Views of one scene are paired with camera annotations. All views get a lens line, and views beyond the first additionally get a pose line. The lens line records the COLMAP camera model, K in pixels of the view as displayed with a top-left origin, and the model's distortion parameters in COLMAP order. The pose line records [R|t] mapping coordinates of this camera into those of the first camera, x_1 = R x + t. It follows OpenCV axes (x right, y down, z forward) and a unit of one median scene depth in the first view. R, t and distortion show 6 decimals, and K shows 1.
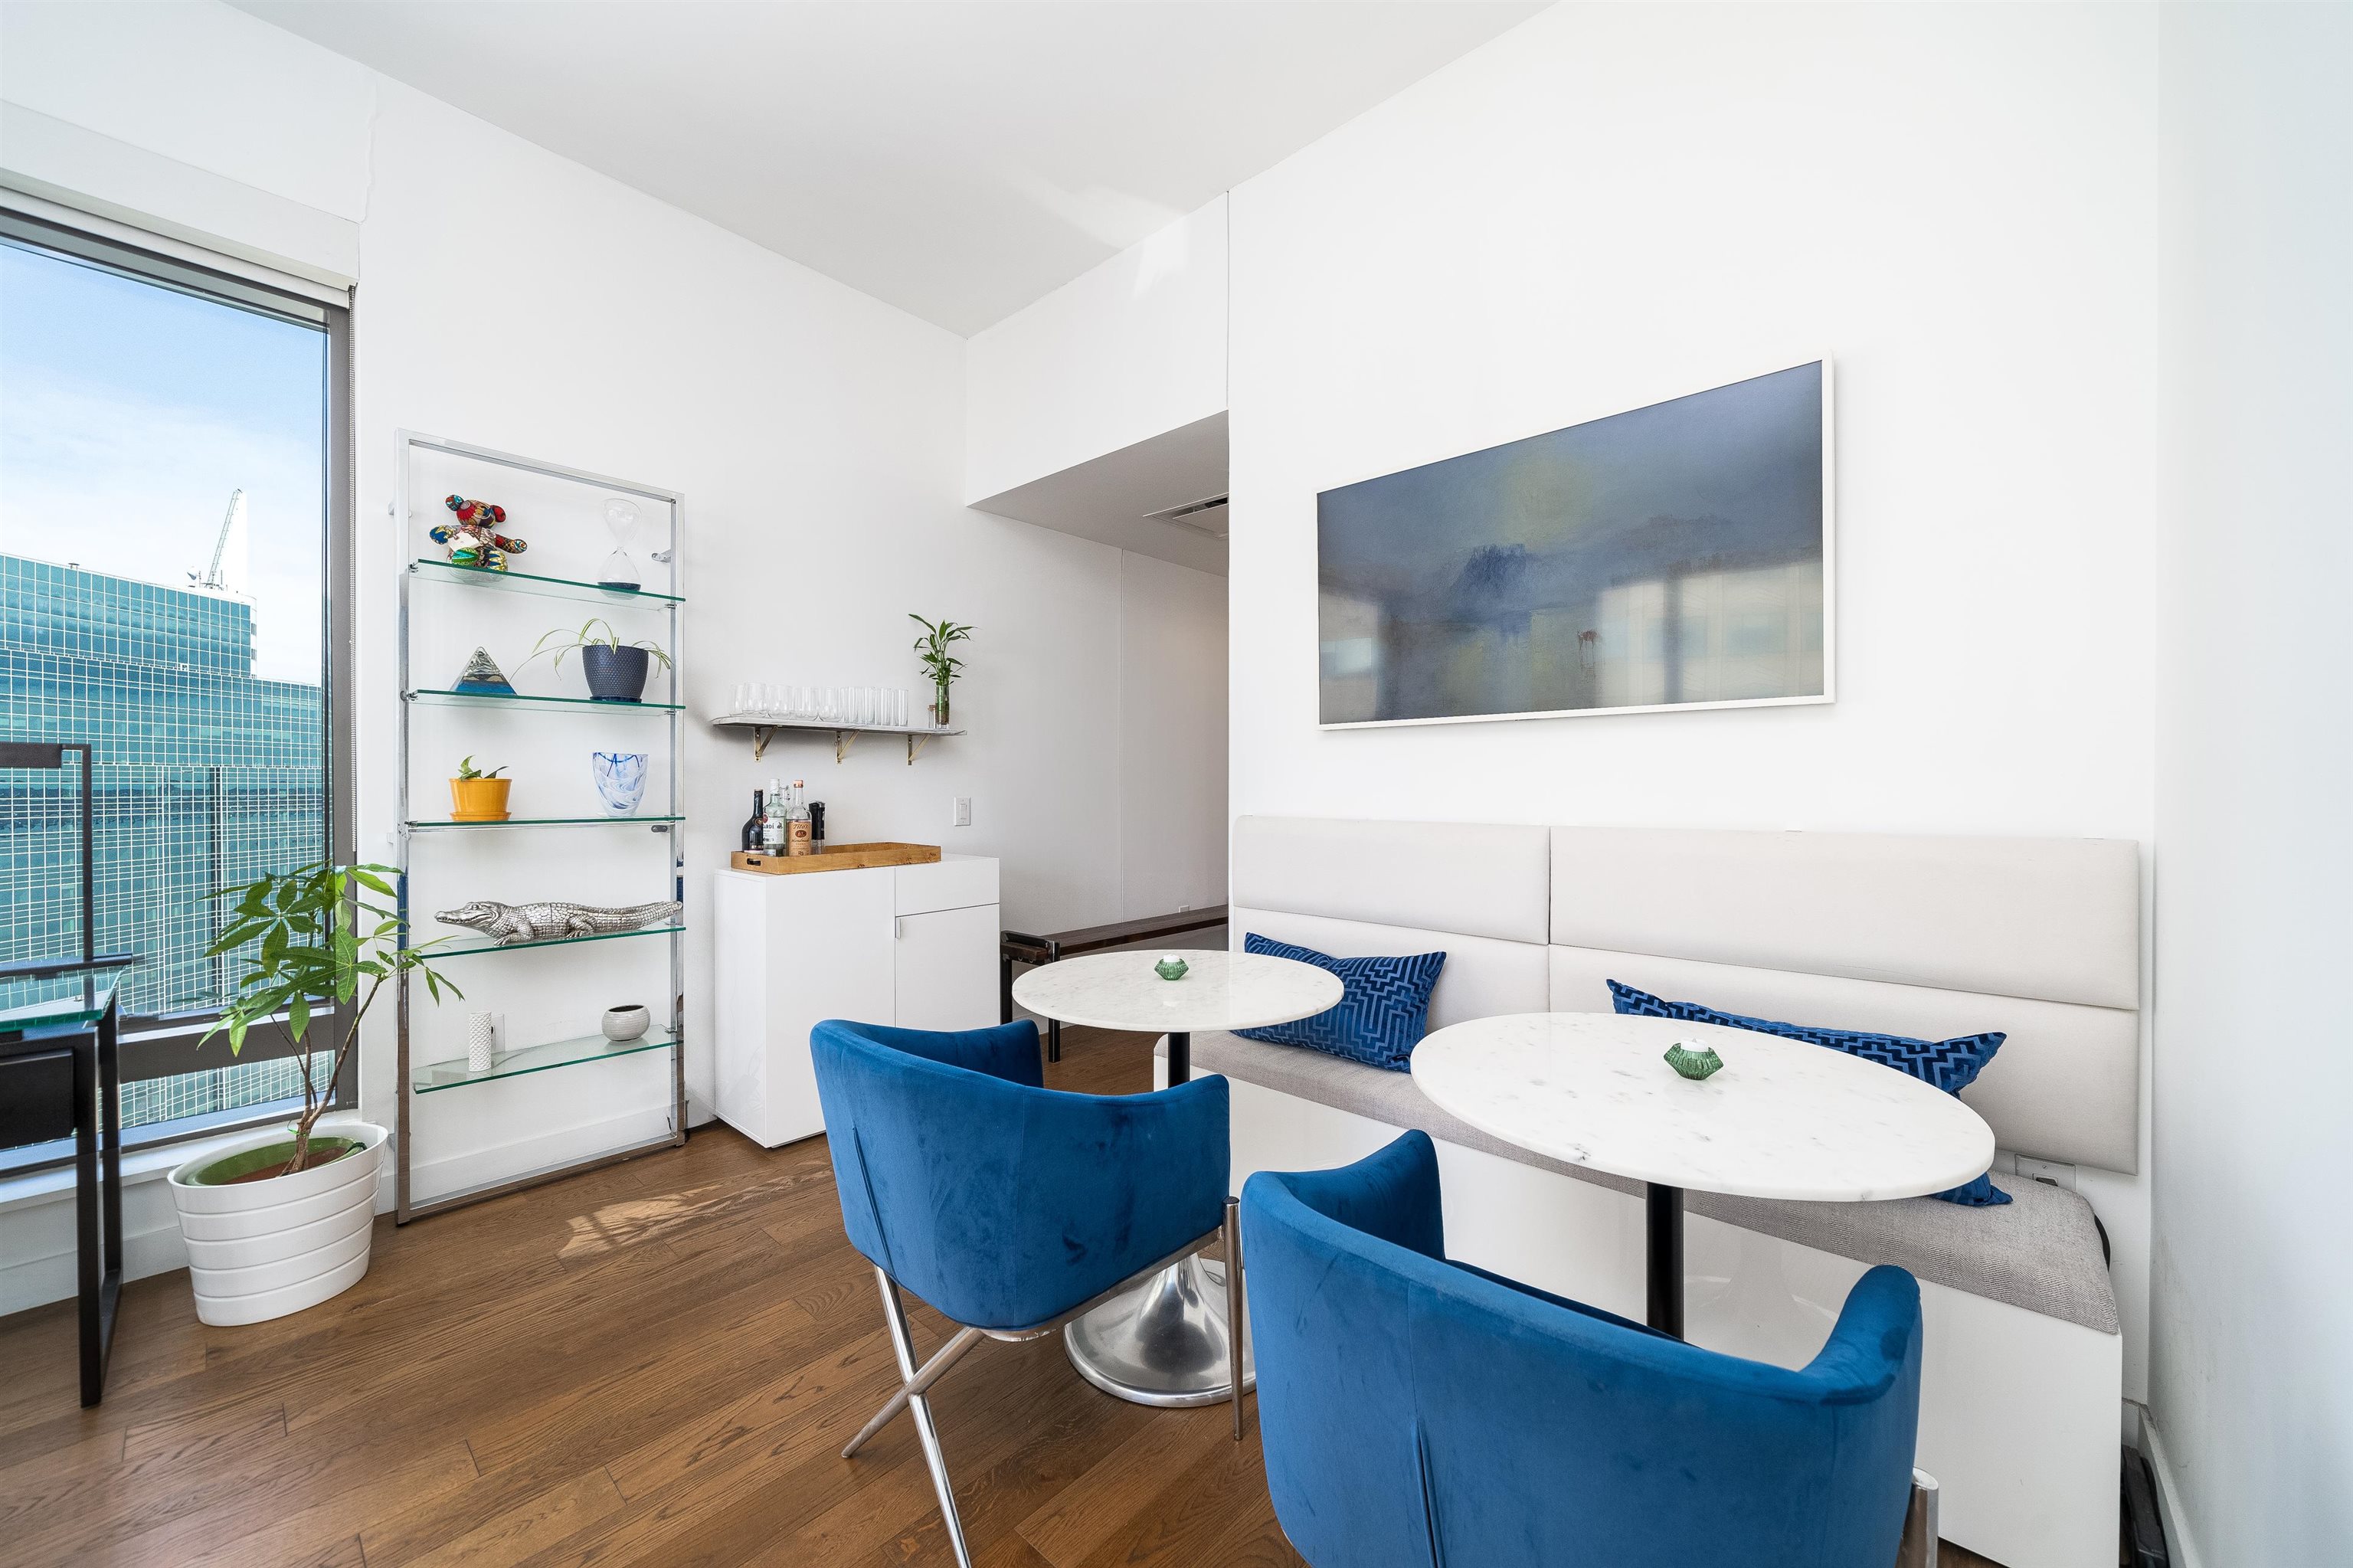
lens RADIAL K [[887.1, 0, 1181.8], [0, 887.1, 794.5], [0, 0, 1]] dist [-0.006643, 0.000234]
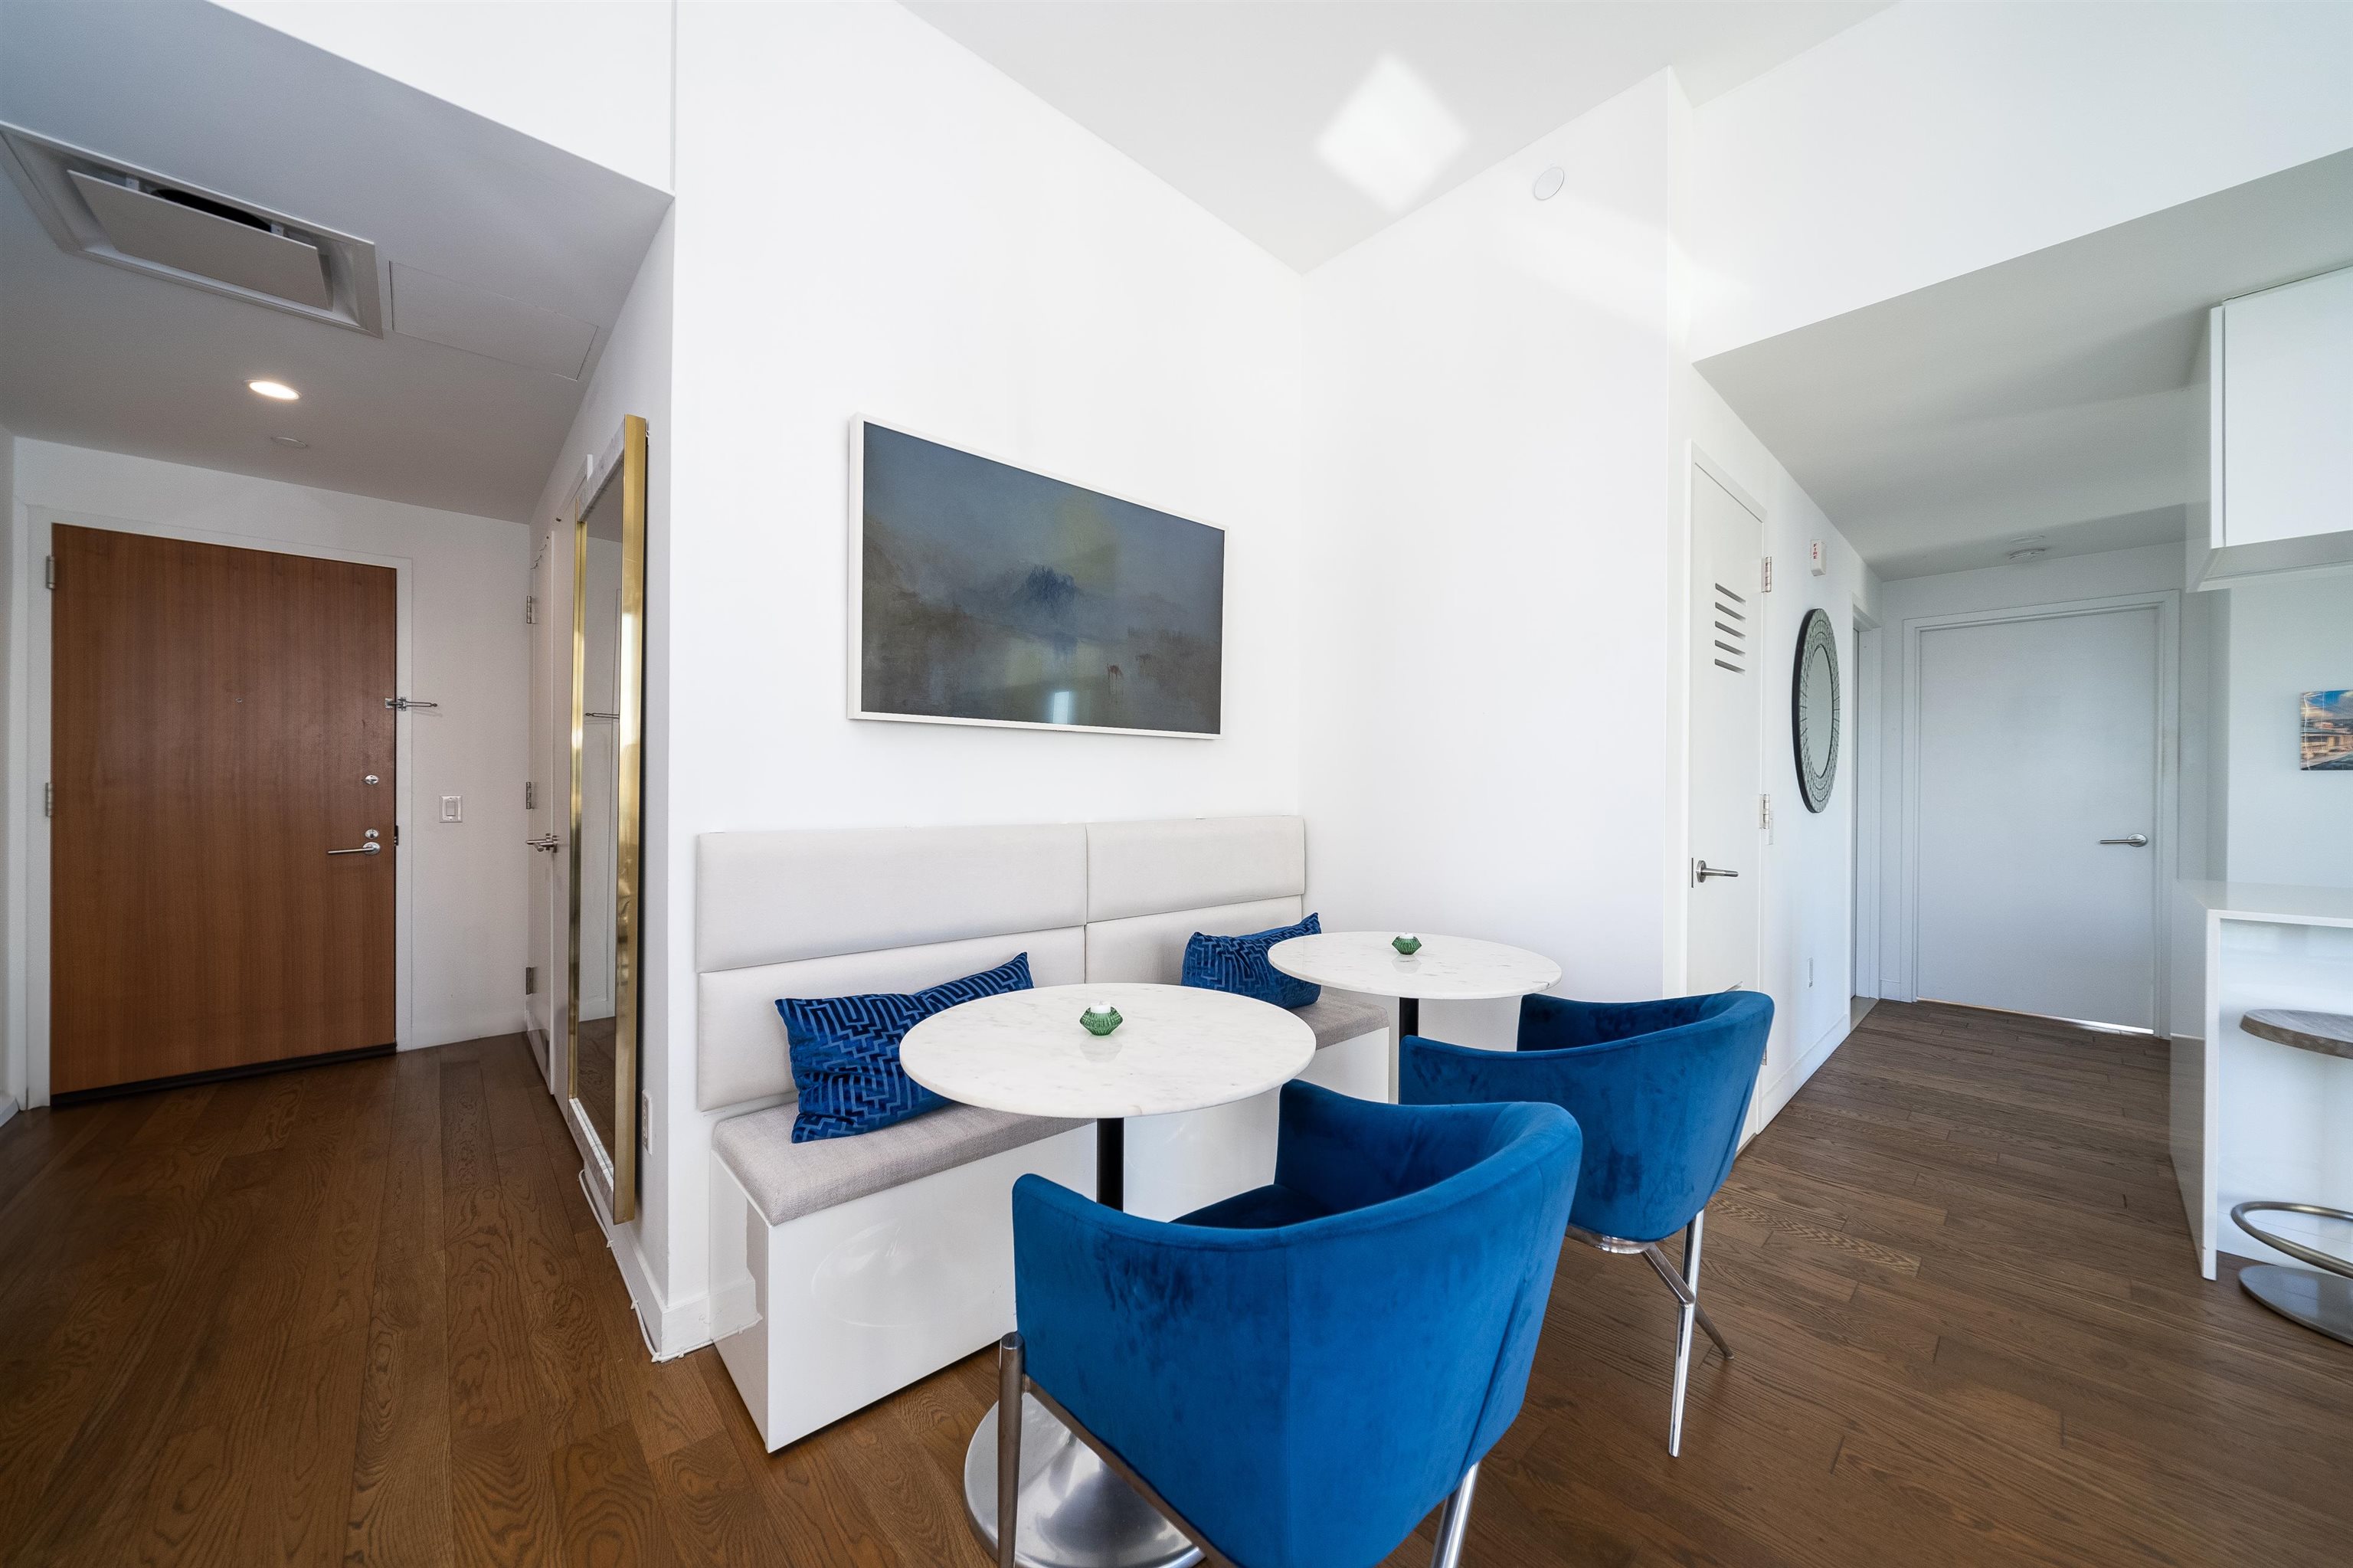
lens RADIAL K [[802.0, 0, 1176.5], [0, 802.0, 784.0], [0, 0, 1]] dist [-0.005380, -0.000072]
pose [[0.108094, 0.006168, 0.994122, -0.476482], [0.003750, 0.999971, -0.006612, -0.007013], [-0.994134, 0.004443, 0.108068, 0.577625]]
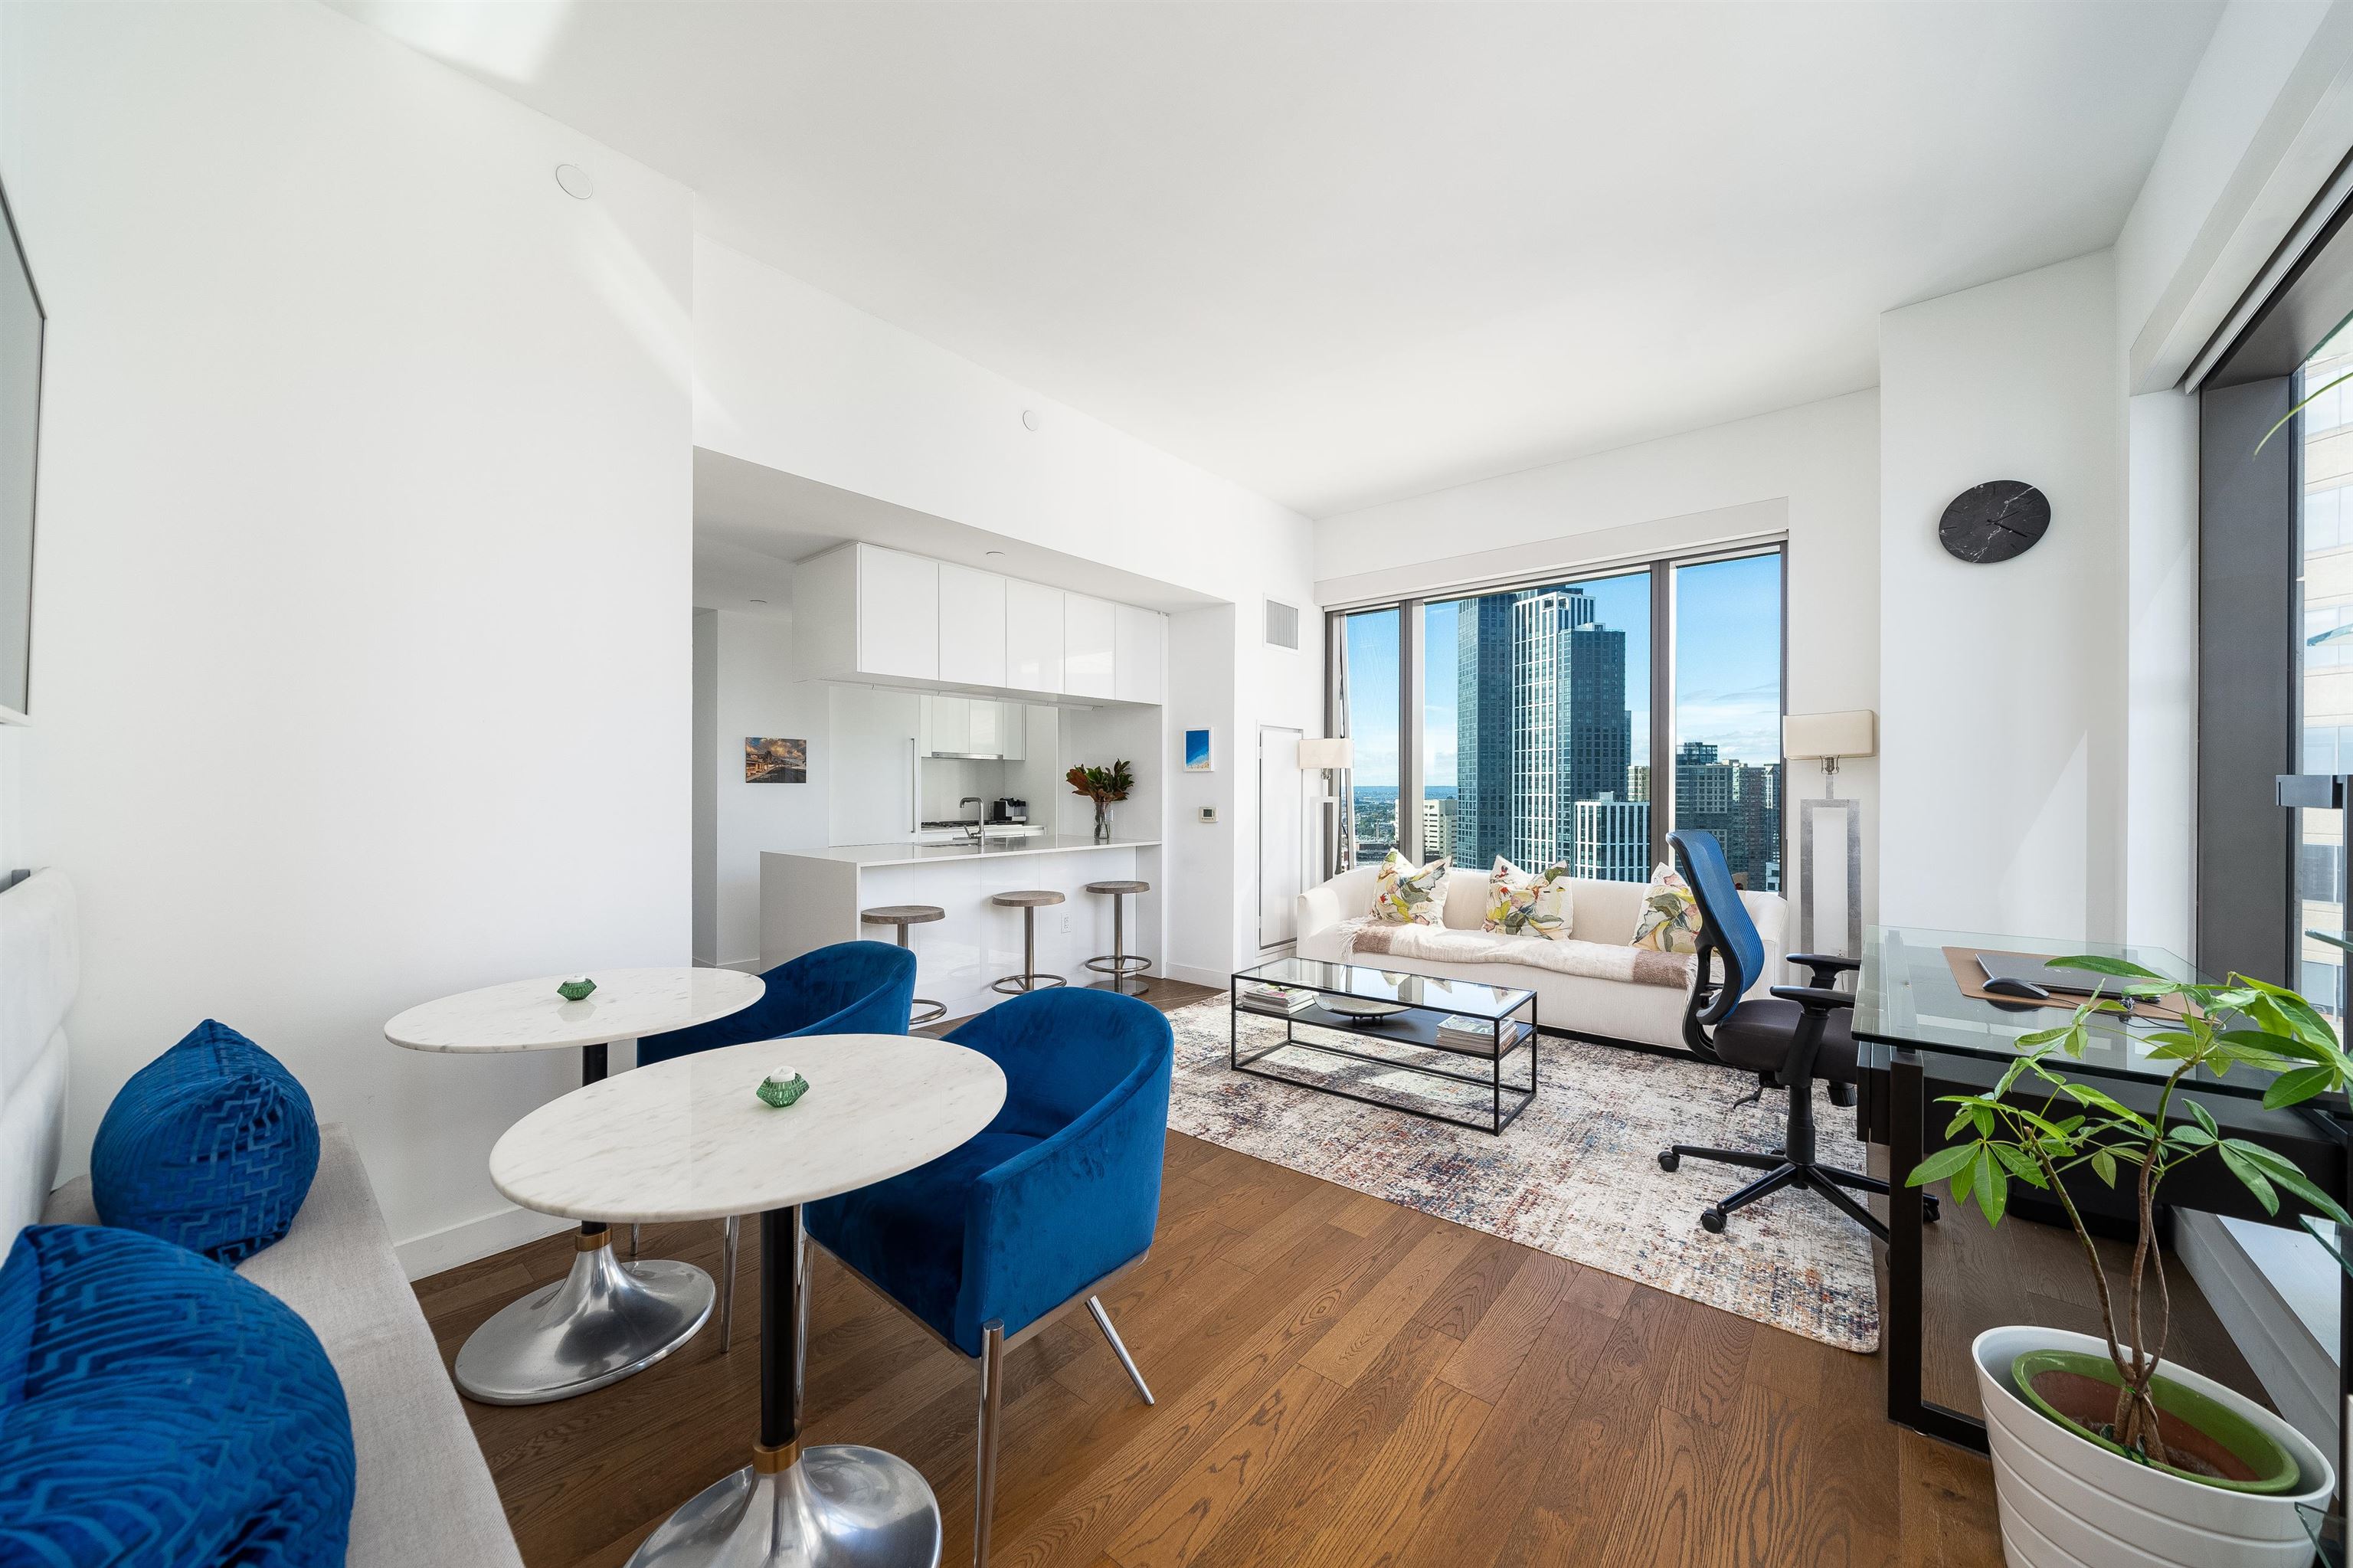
lens RADIAL K [[836.4, 0, 1176.5], [0, 836.4, 784.0], [0, 0, 1]] dist [-0.000651, -0.000008]
pose [[-0.999958, -0.001439, -0.009087, -0.208887], [-0.001483, 0.999987, 0.004916, -0.036230], [0.009080, 0.004930, -0.999947, 1.131575]]
